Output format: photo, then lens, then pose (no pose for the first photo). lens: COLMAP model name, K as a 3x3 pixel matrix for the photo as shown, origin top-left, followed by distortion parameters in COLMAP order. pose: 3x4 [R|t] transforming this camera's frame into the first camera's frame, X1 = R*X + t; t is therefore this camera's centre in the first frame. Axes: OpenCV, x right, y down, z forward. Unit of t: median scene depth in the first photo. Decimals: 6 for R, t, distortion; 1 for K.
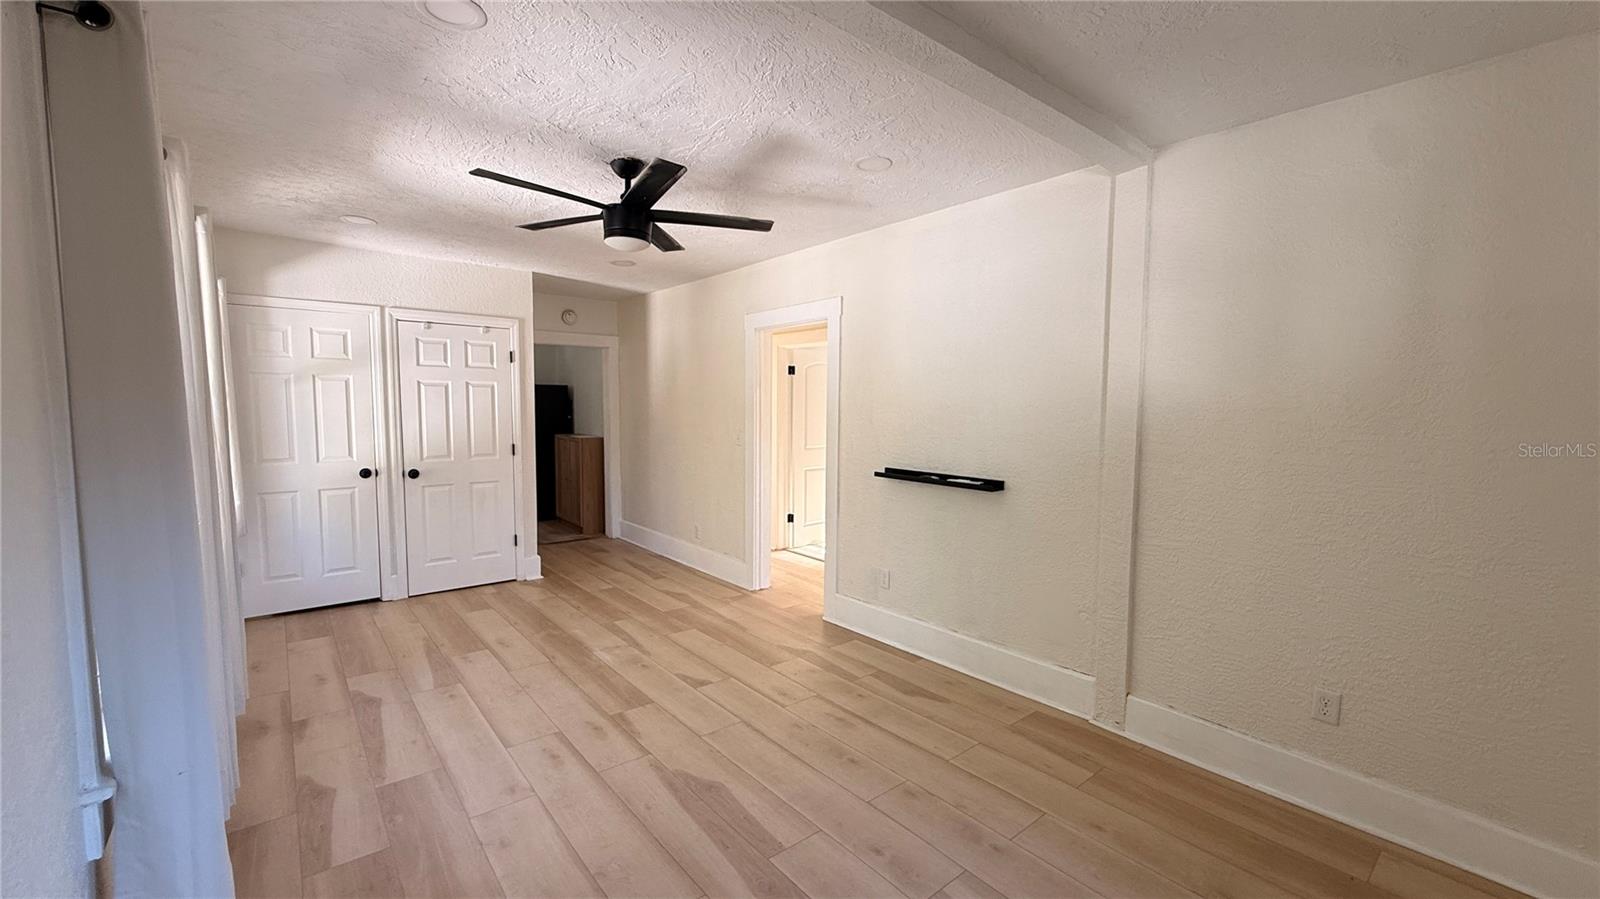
lens RADIAL K [[638.0, 0, 796.8], [0, 638.0, 451.4], [0, 0, 1]] dist [0.001679, 0.000034]
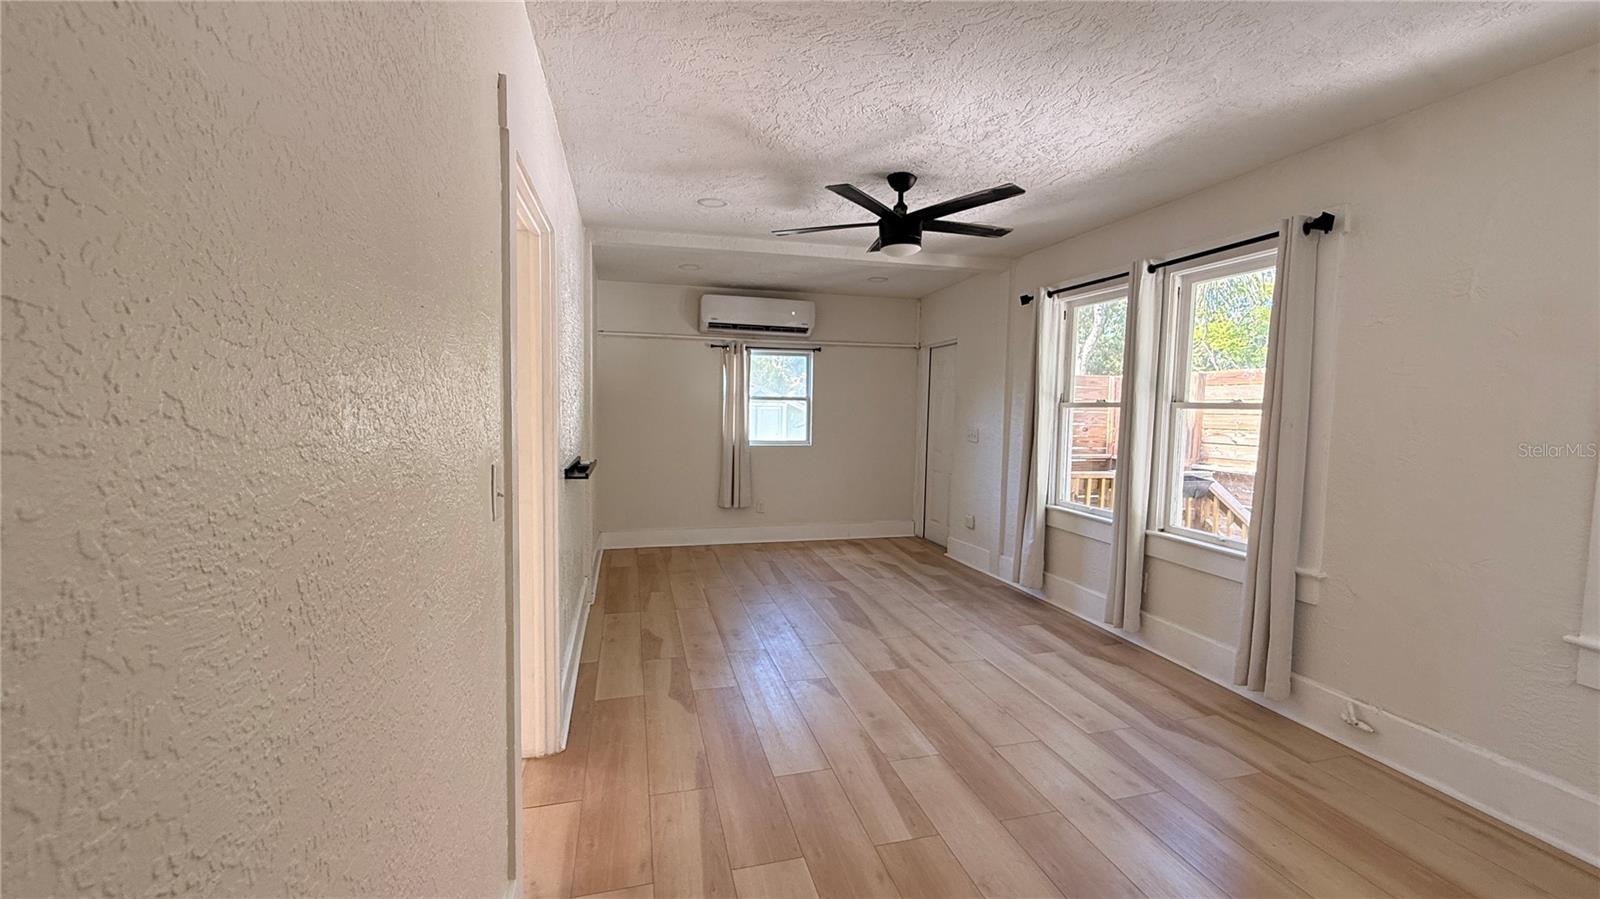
lens RADIAL K [[638.0, 0, 796.8], [0, 638.0, 451.4], [0, 0, 1]] dist [0.001679, 0.000034]
pose [[-0.907652, -0.051807, 0.416514, -0.504360], [0.009120, 0.989685, 0.142973, -0.120808], [-0.419624, 0.133568, -0.897817, 1.834438]]
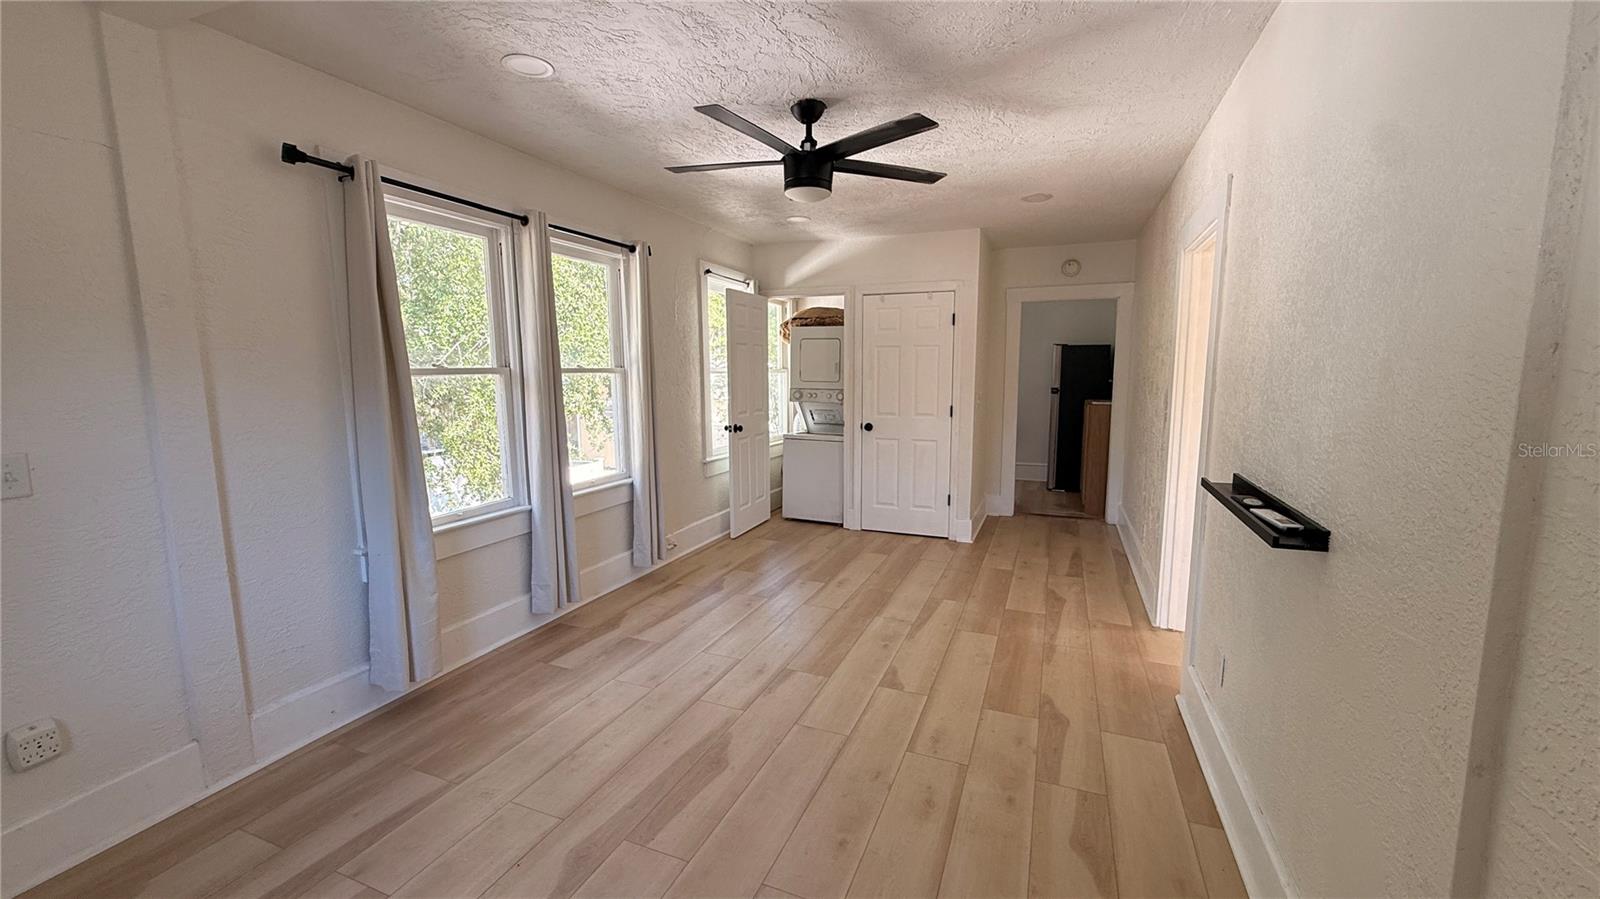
lens RADIAL K [[638.0, 0, 796.8], [0, 638.0, 451.4], [0, 0, 1]] dist [0.001679, 0.000034]
pose [[0.472509, 0.108007, -0.874683, 0.517790], [-0.059016, 0.994112, 0.090874, -0.026319], [0.879348, 0.008681, 0.476101, 0.464956]]
